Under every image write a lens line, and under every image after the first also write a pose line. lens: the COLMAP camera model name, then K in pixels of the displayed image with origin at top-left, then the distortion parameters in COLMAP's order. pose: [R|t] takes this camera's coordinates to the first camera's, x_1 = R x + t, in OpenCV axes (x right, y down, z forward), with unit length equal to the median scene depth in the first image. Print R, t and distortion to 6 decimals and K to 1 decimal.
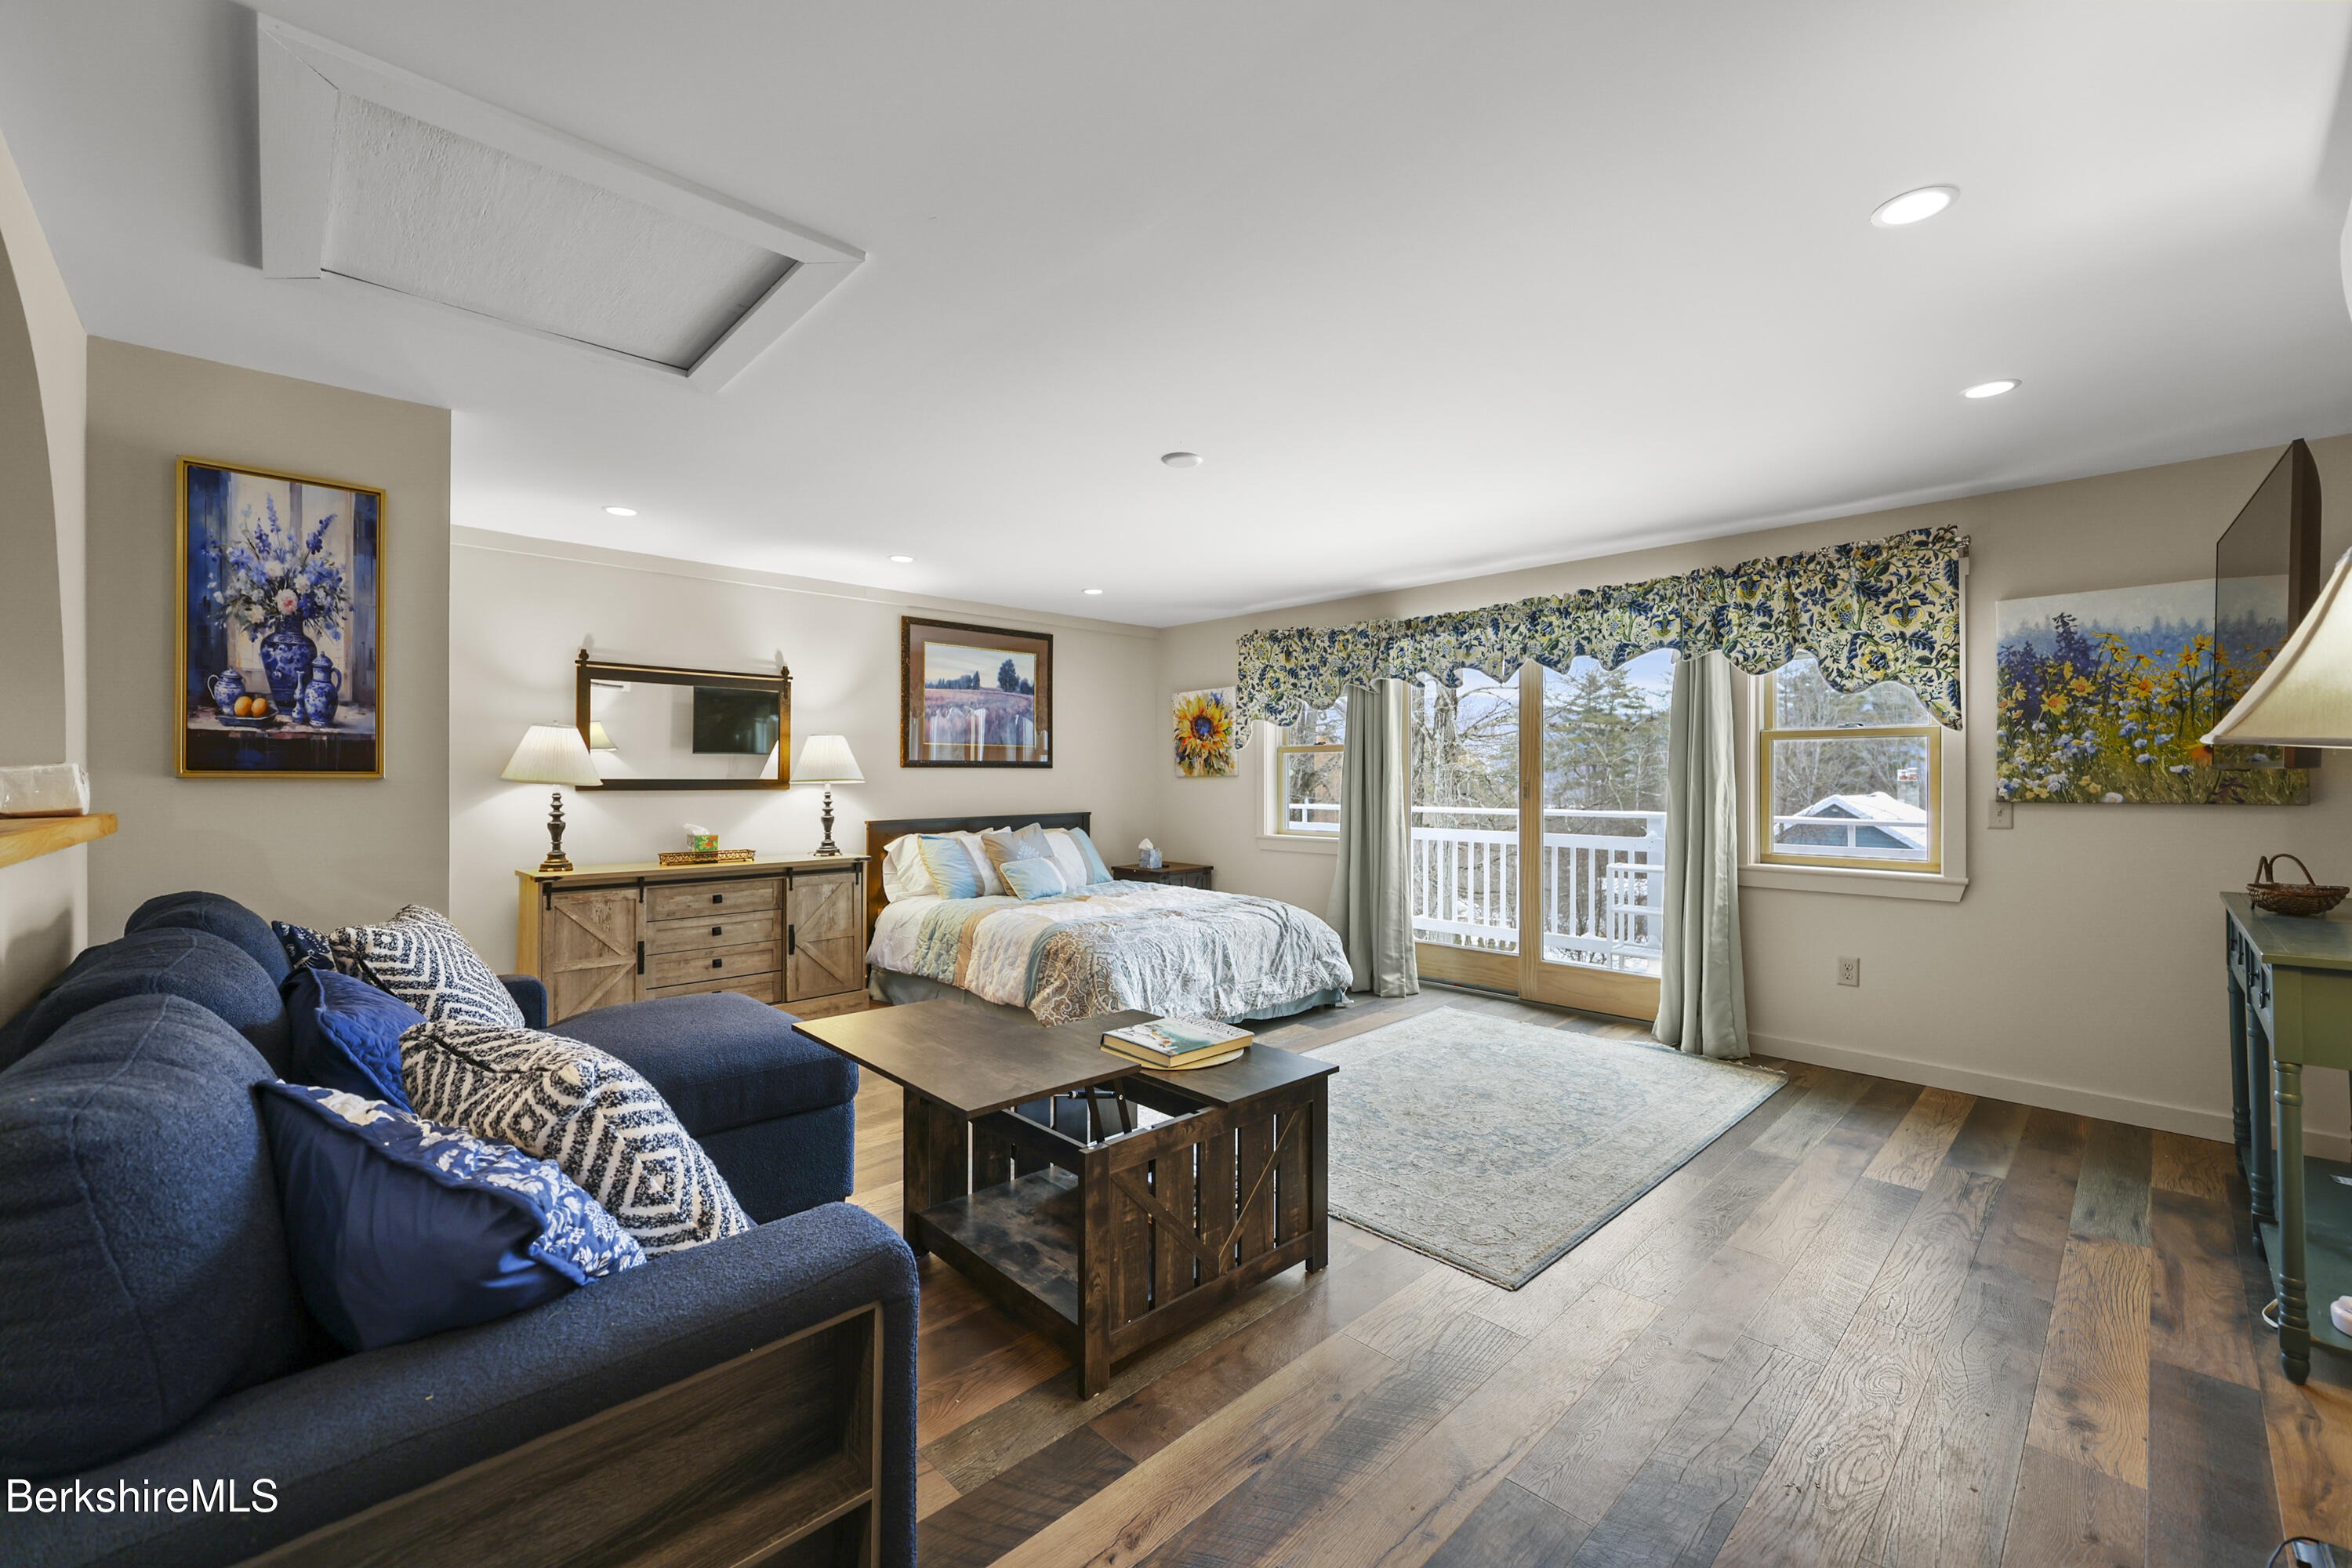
lens RADIAL K [[948.8, 0, 1180.9], [0, 948.8, 781.8], [0, 0, 1]] dist [-0.001072, -0.000077]
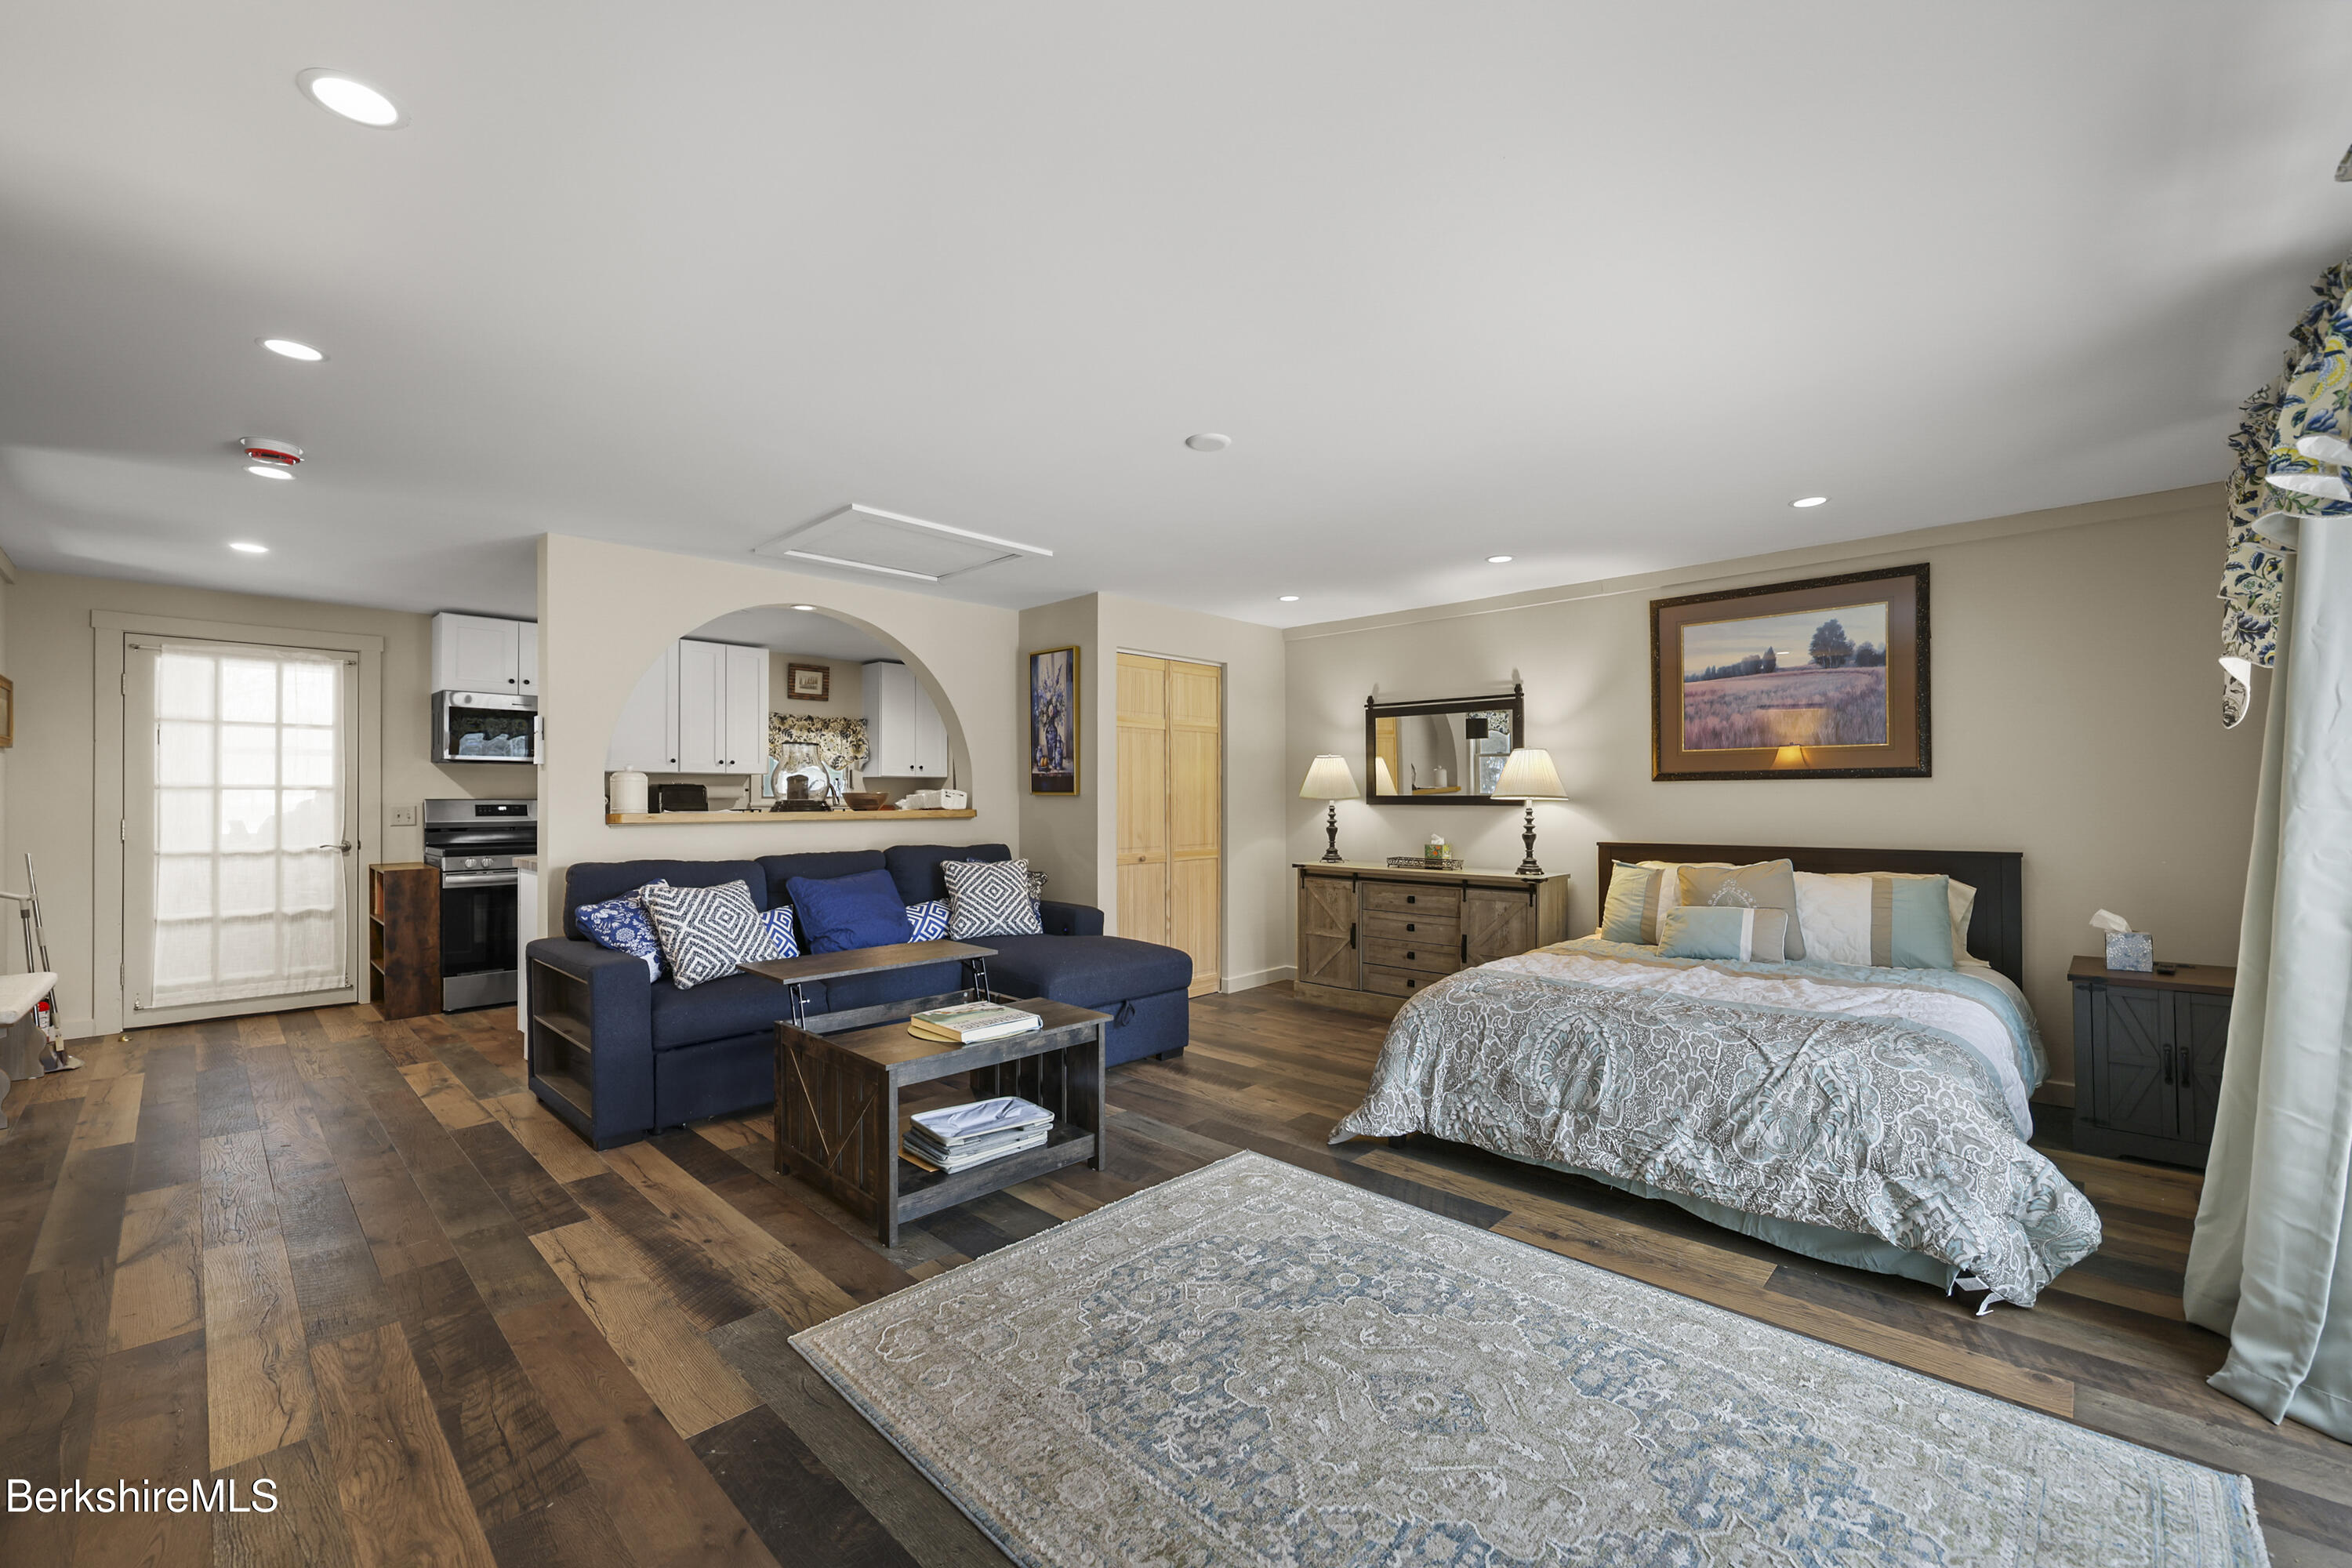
lens RADIAL K [[952.4, 0, 1183.7], [0, 952.4, 793.5], [0, 0, 1]] dist [-0.001463, 0.000188]
pose [[0.039395, -0.002709, -0.999220, 0.747022], [-0.002034, 0.999994, -0.002791, -0.001560], [0.999222, 0.002142, 0.039389, 0.772945]]
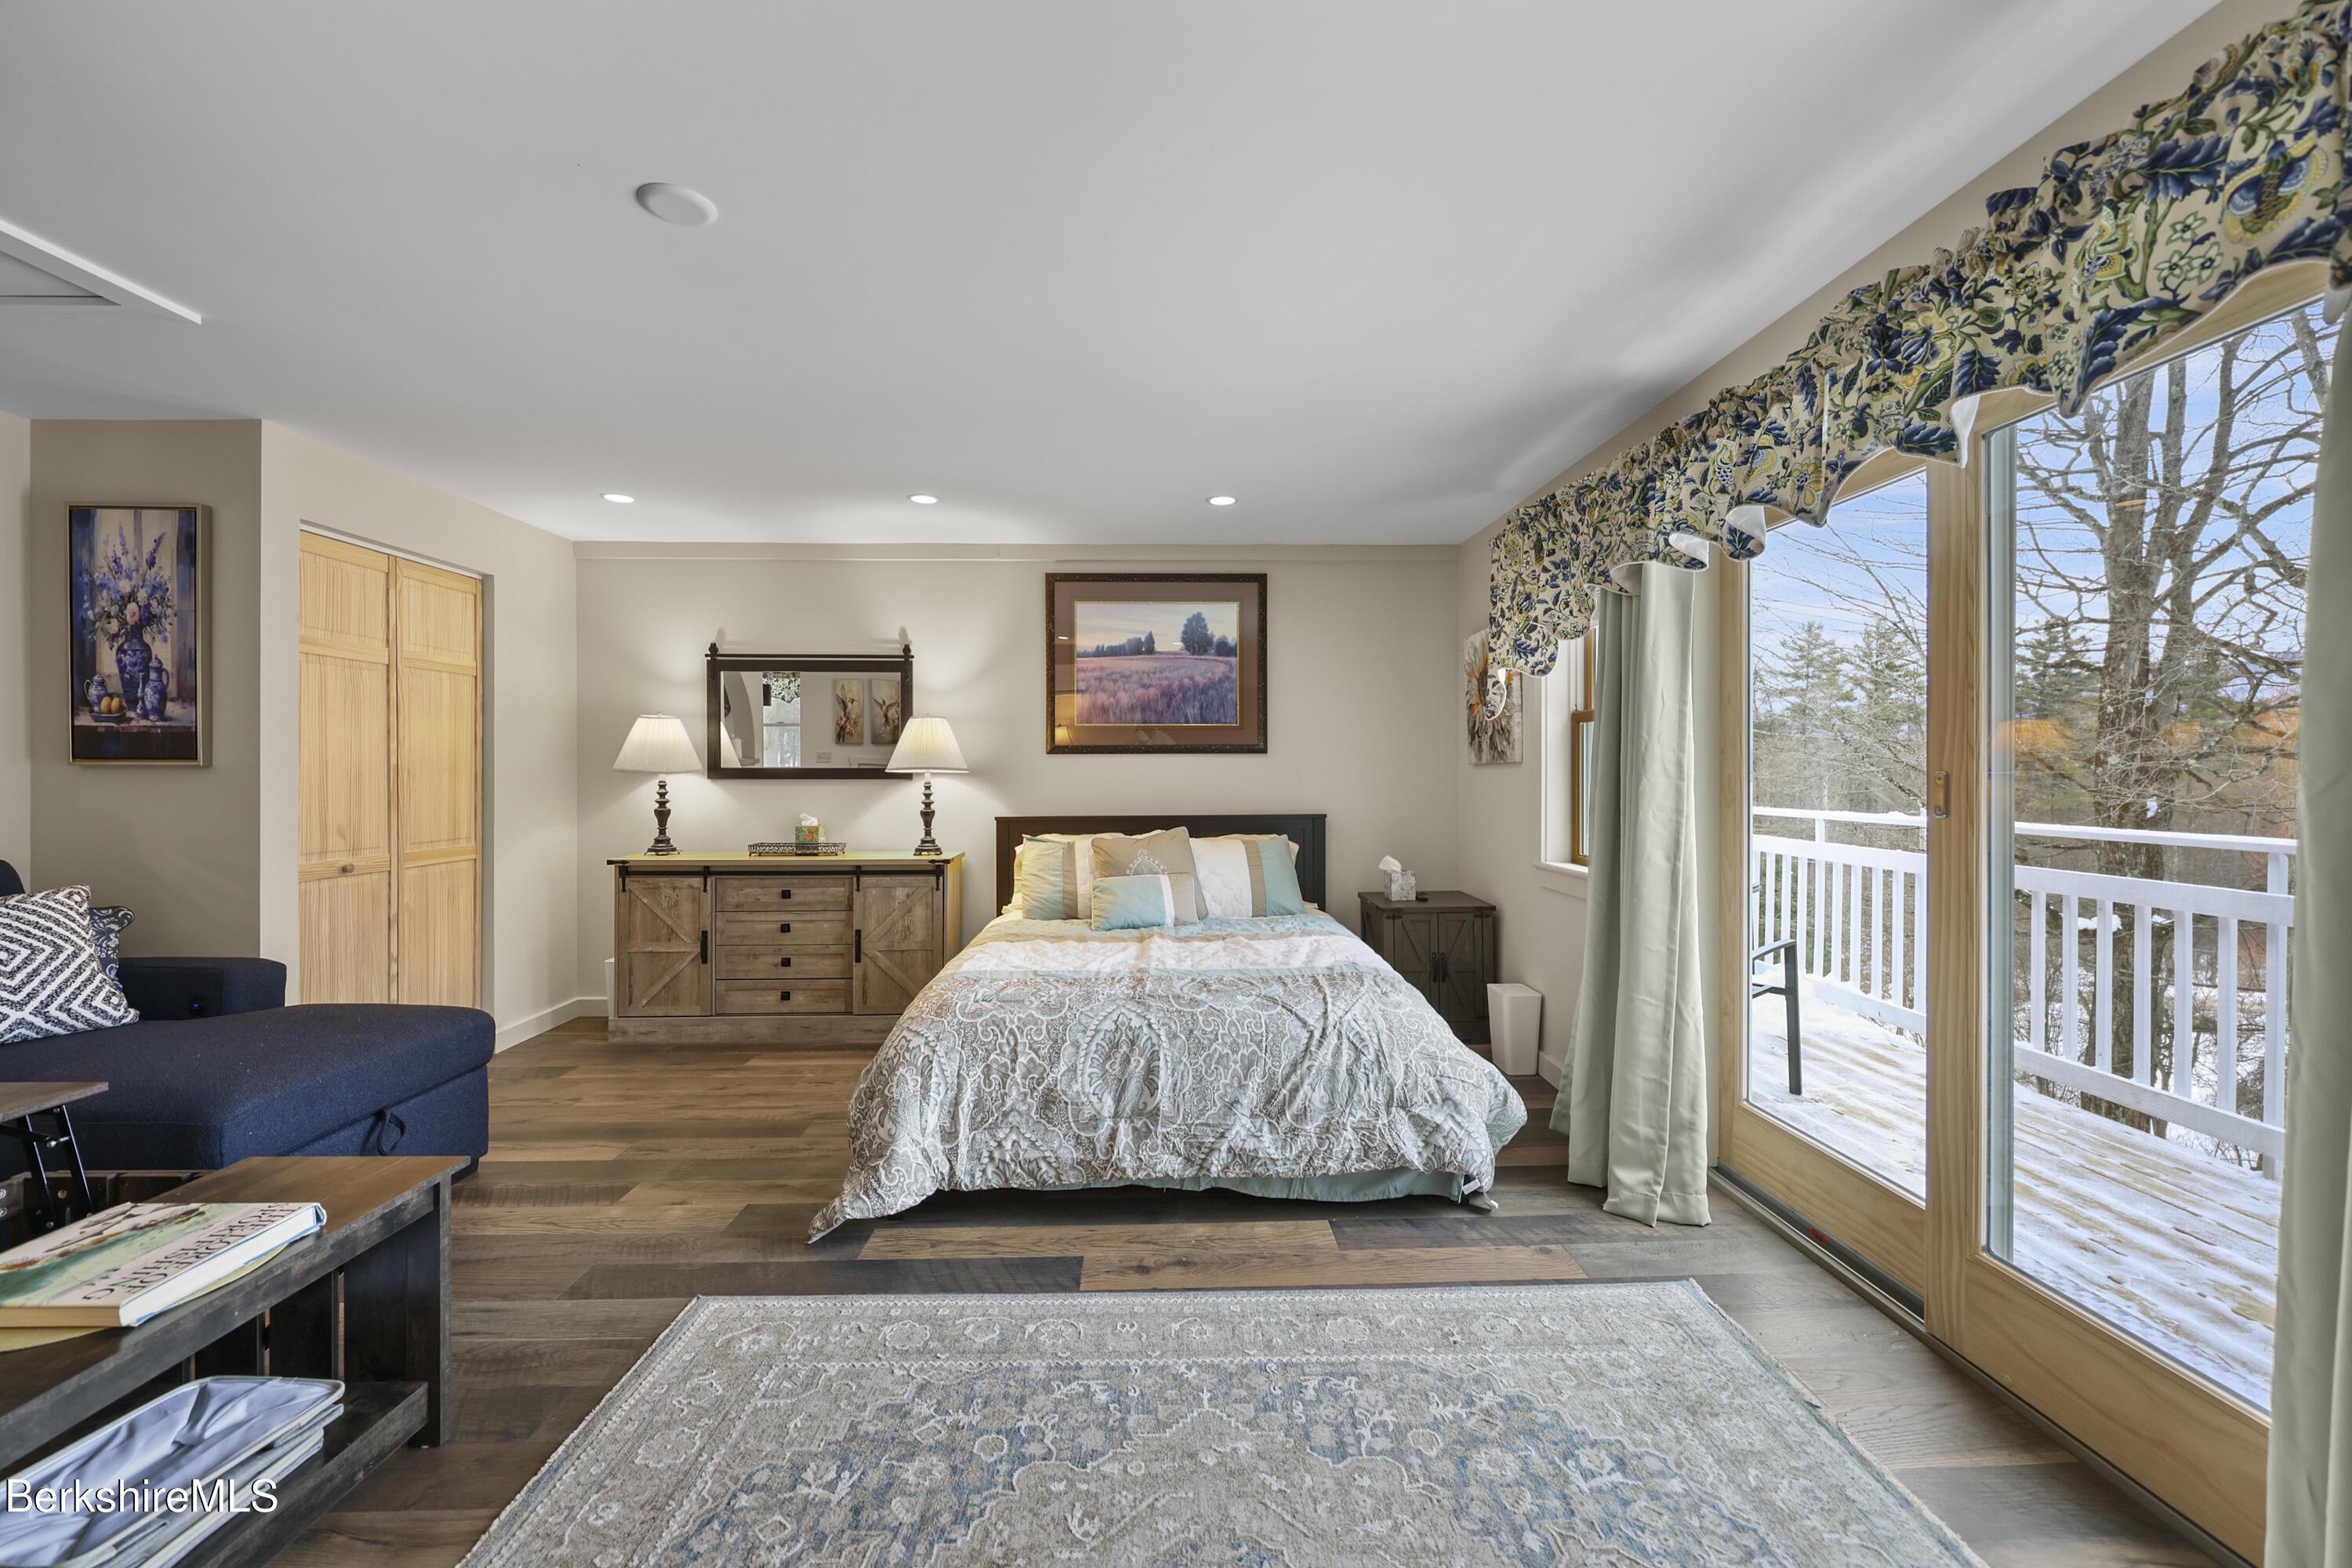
lens RADIAL K [[946.5, 0, 1177.1], [0, 946.5, 770.8], [0, 0, 1]] dist [-0.000520, 0.000035]
pose [[0.738374, 0.001177, -0.674390, 0.499022], [-0.002509, 0.999996, -0.001001, 0.000233], [0.674387, 0.002431, 0.738374, 0.643608]]
